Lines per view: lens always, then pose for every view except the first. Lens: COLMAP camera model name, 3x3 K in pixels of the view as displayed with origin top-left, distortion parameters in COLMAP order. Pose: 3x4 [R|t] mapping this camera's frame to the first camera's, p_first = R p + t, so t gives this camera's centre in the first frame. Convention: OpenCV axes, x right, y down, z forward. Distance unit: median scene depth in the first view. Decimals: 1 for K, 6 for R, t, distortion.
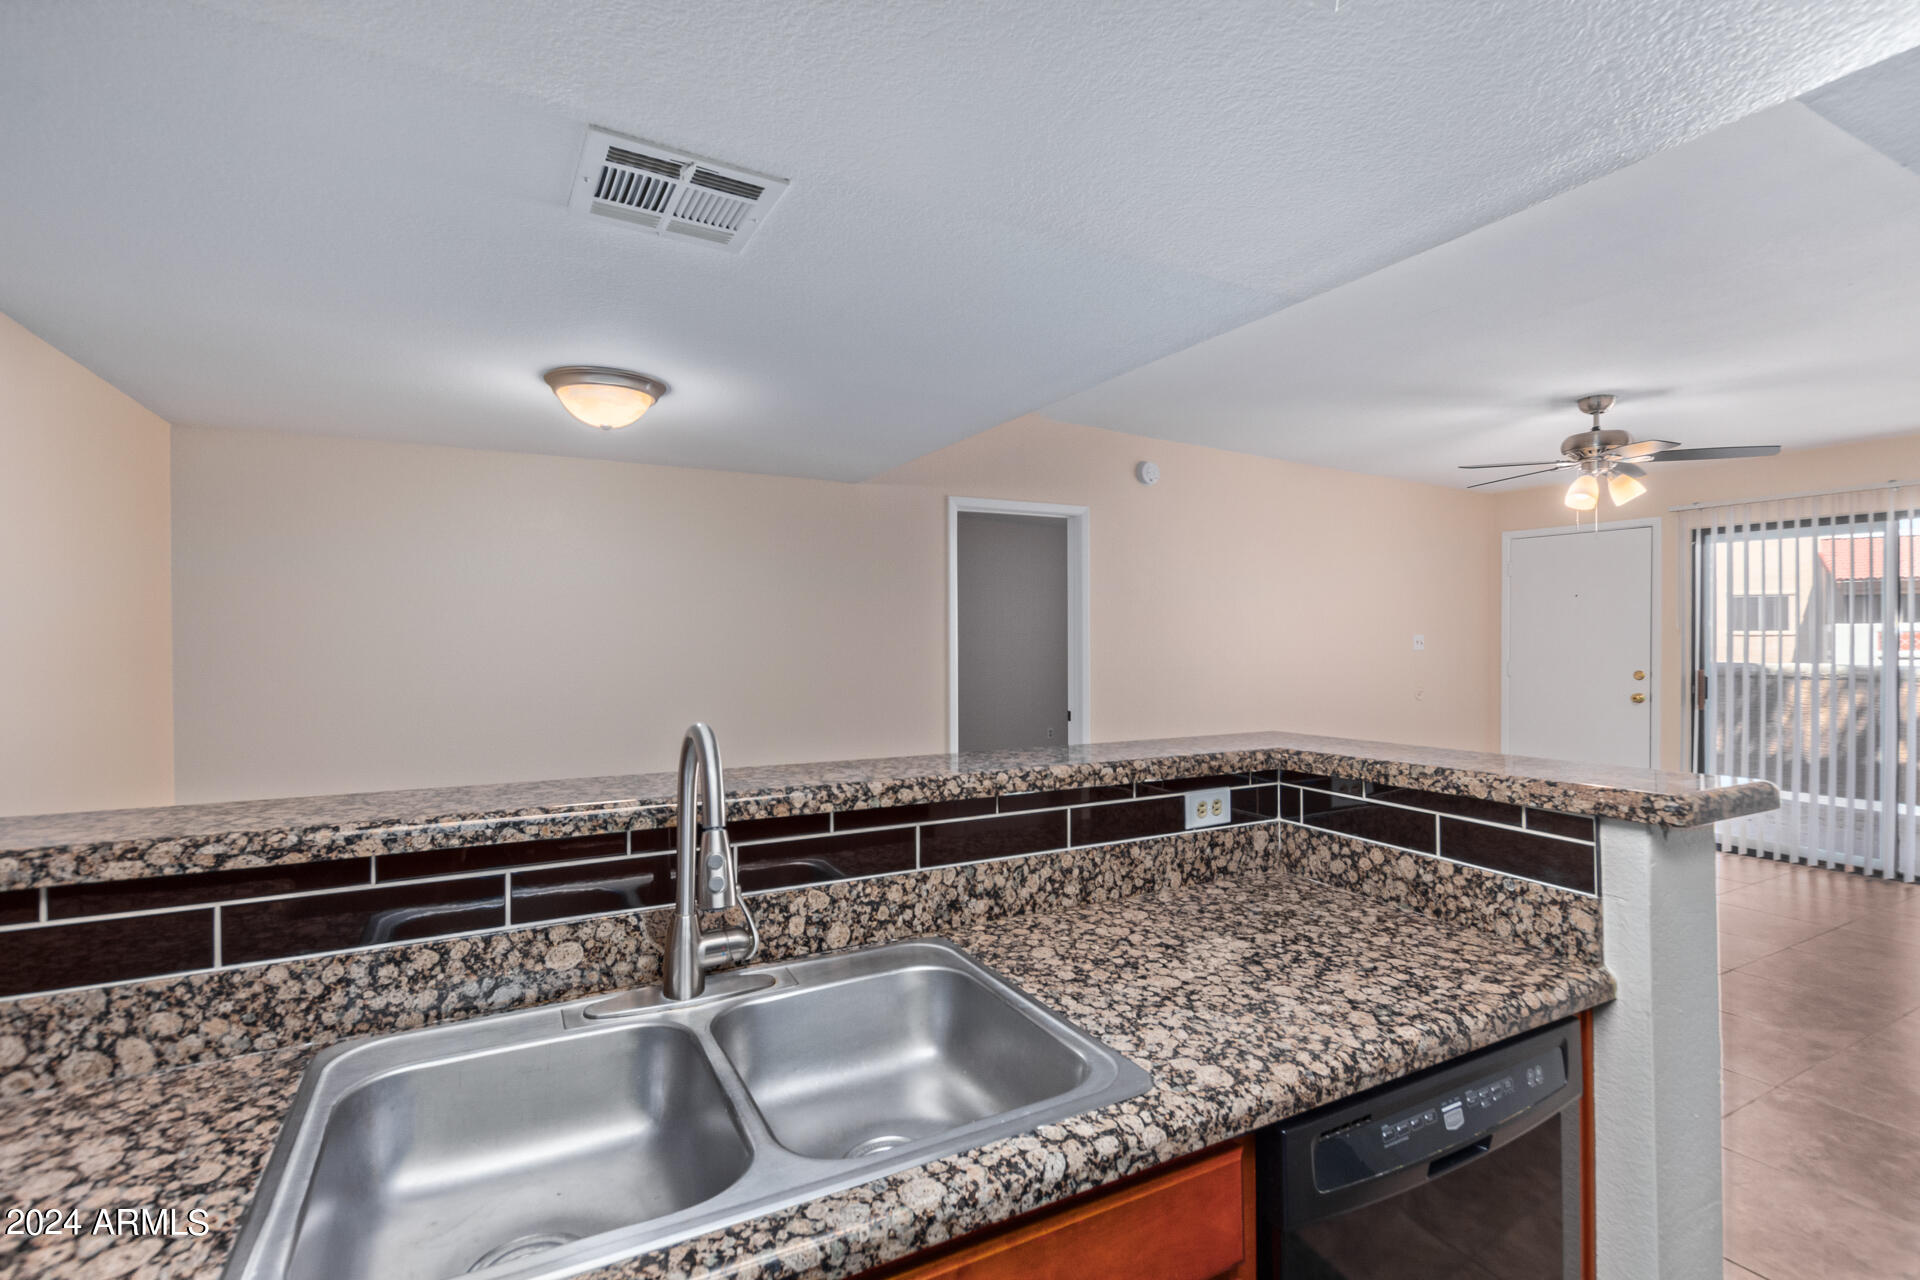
lens RADIAL K [[881.1, 0, 963.7], [0, 881.1, 639.1], [0, 0, 1]] dist [0.008517, -0.005762]
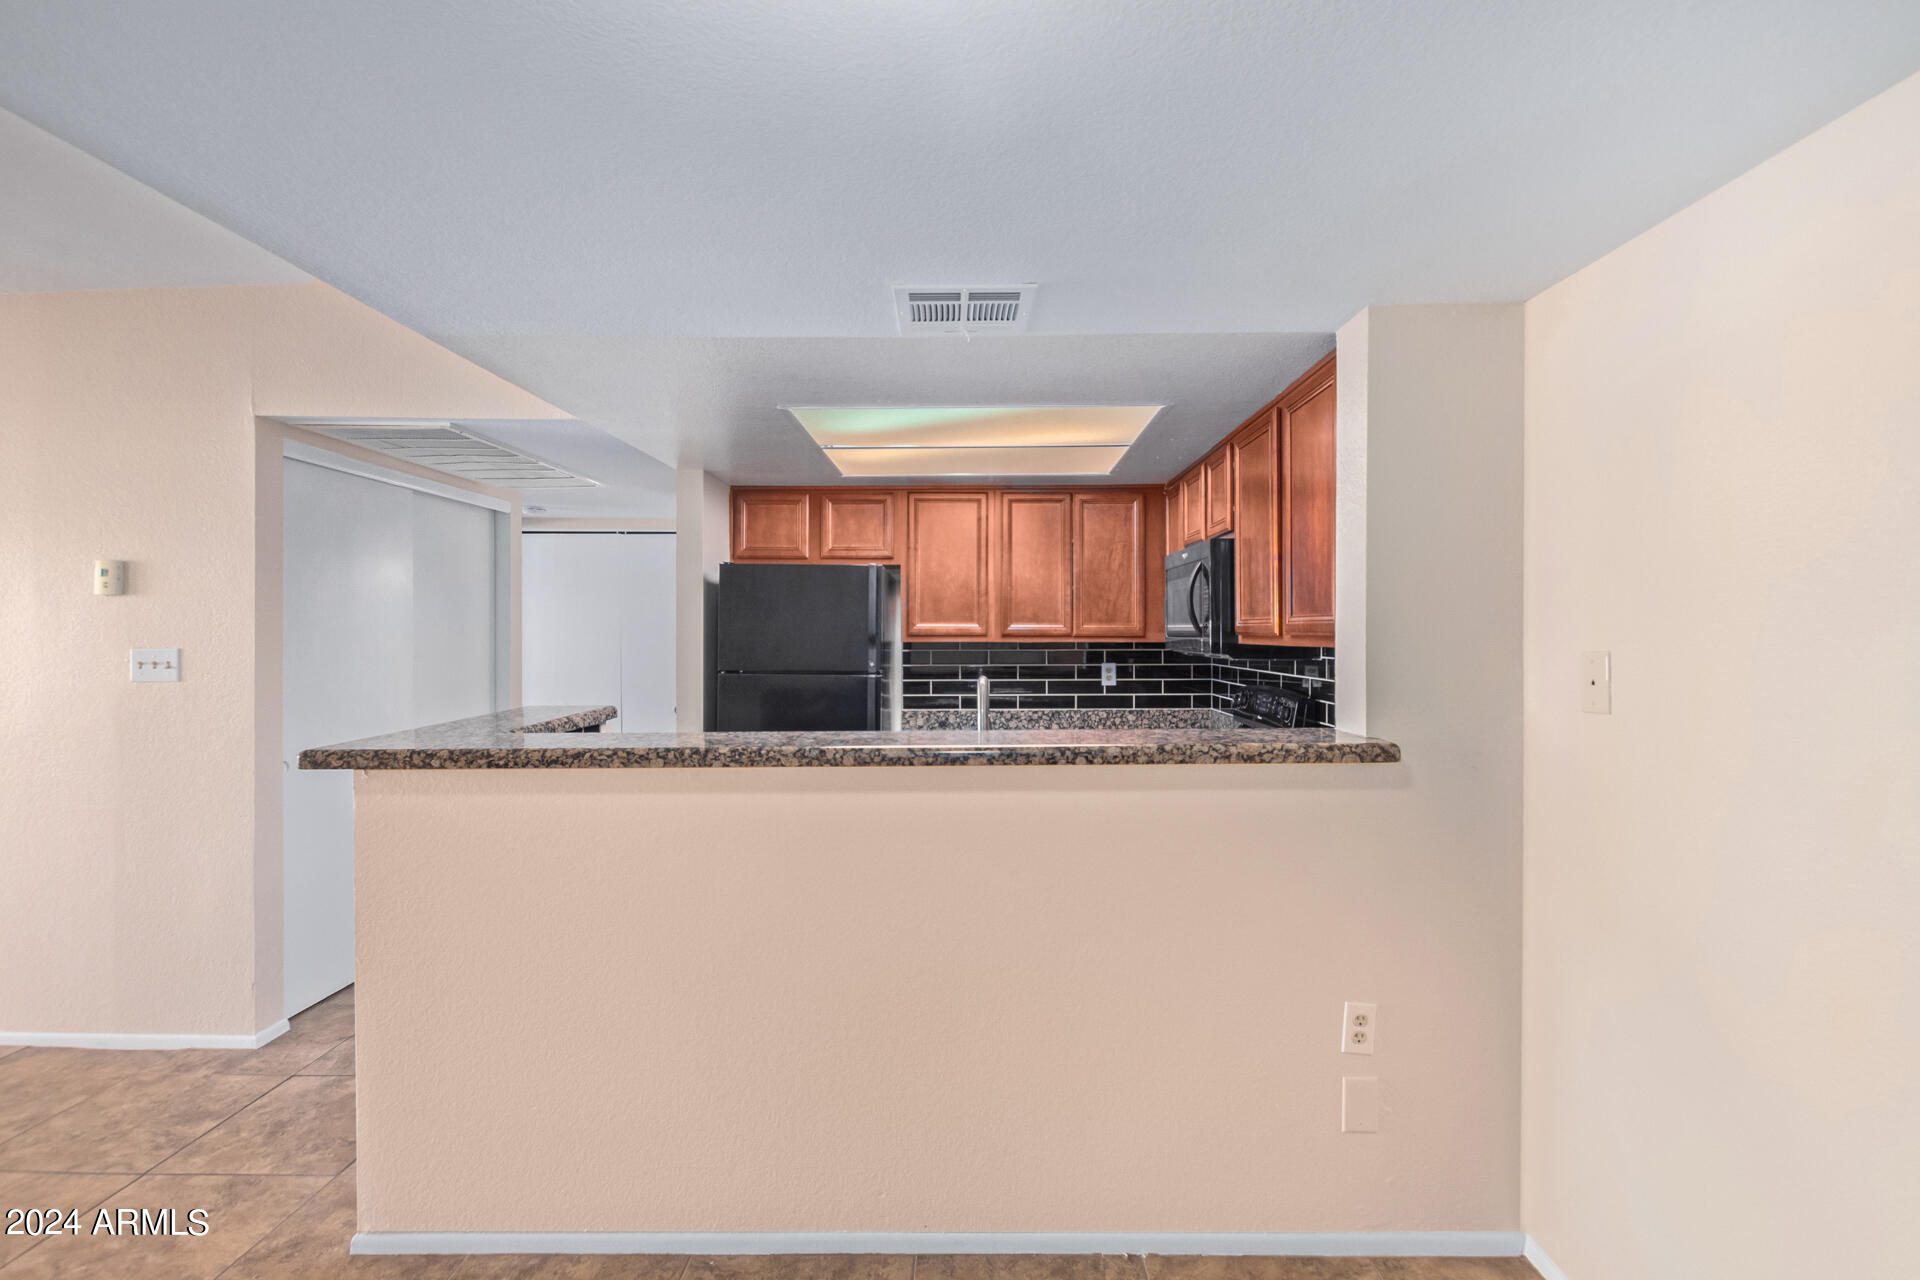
lens RADIAL K [[881.1, 0, 974.3], [0, 881.1, 635.4], [0, 0, 1]] dist [0.008517, -0.005762]
pose [[-0.884597, 0.004477, 0.466334, -1.007197], [0.008086, 0.999951, 0.005739, -0.014888], [-0.466286, 0.008848, -0.884590, 2.286992]]
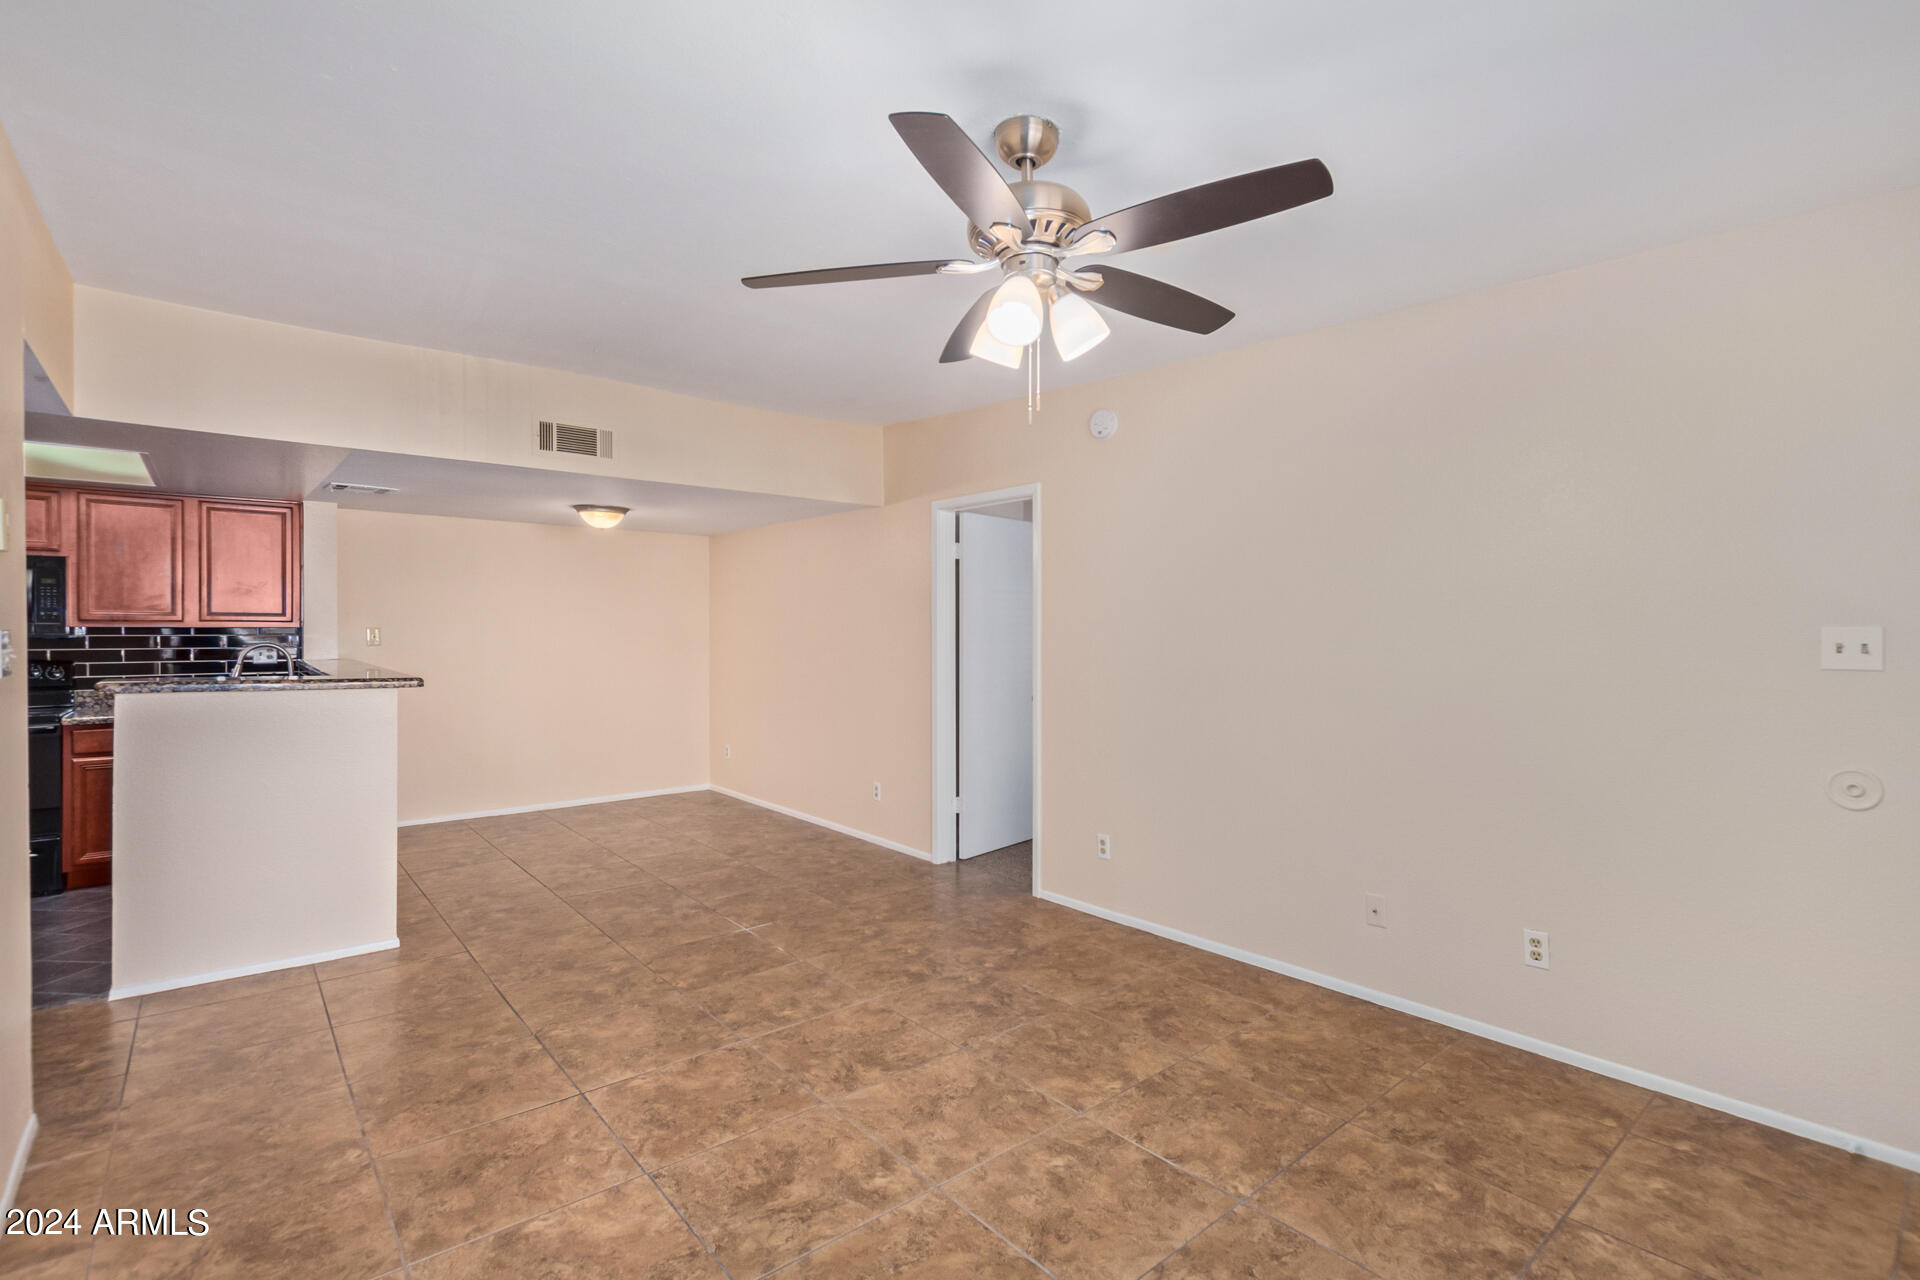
lens RADIAL K [[881.1, 0, 970.1], [0, 881.1, 634.6], [0, 0, 1]] dist [0.008517, -0.005762]
pose [[0.223997, 0.013255, -0.974500, 3.530194], [-0.008613, 0.999895, 0.011620, -0.012661], [0.974552, 0.005791, 0.224088, 2.588864]]
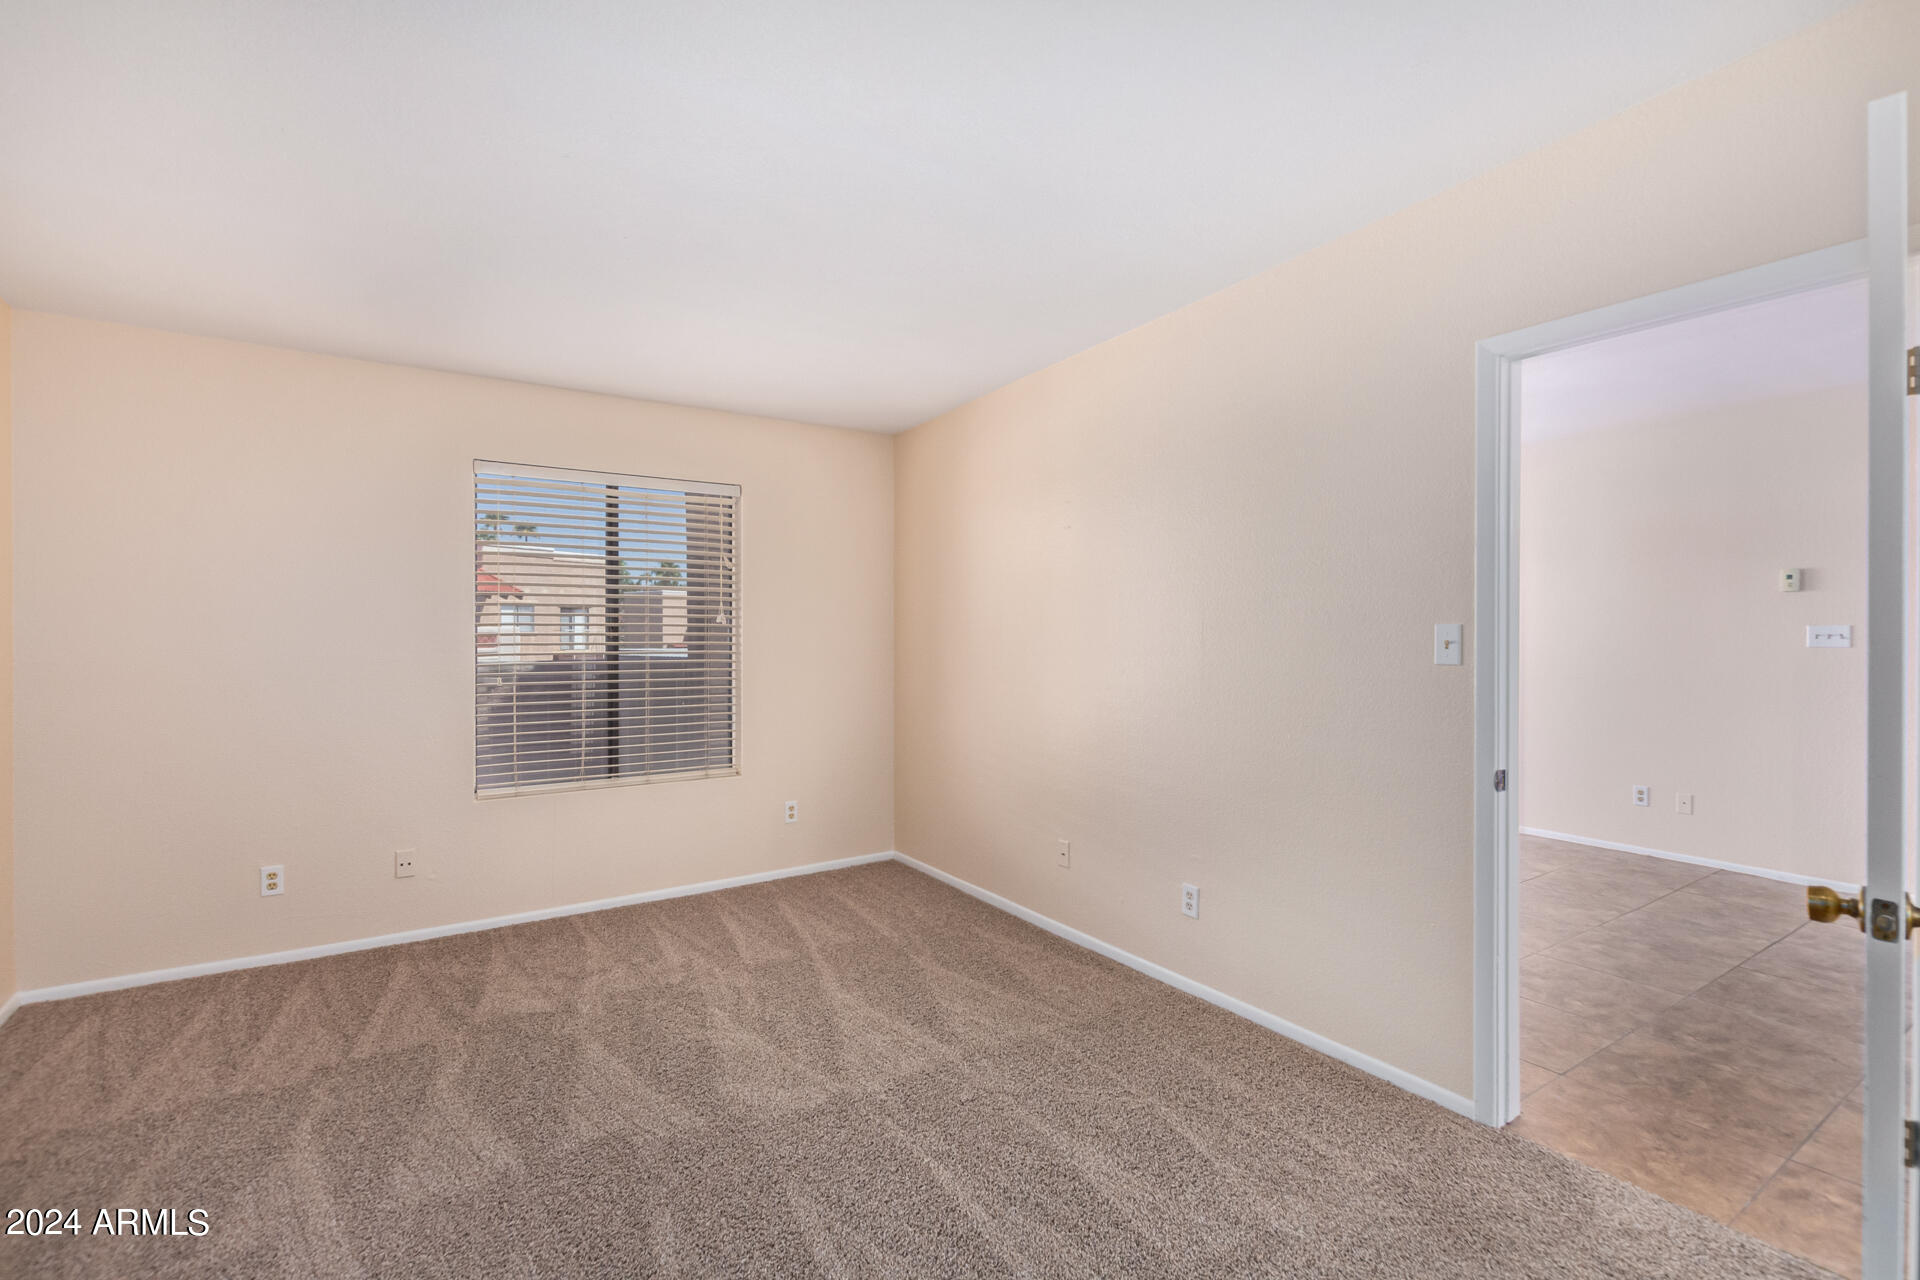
lens RADIAL K [[881.1, 0, 966.6], [0, 881.1, 641.2], [0, 0, 1]] dist [0.008517, -0.005762]
pose [[-0.112751, -0.000456, 0.993623, -1.115186], [0.008650, 0.999962, 0.001440, 0.037341], [-0.993586, 0.008758, -0.112743, 4.787433]]
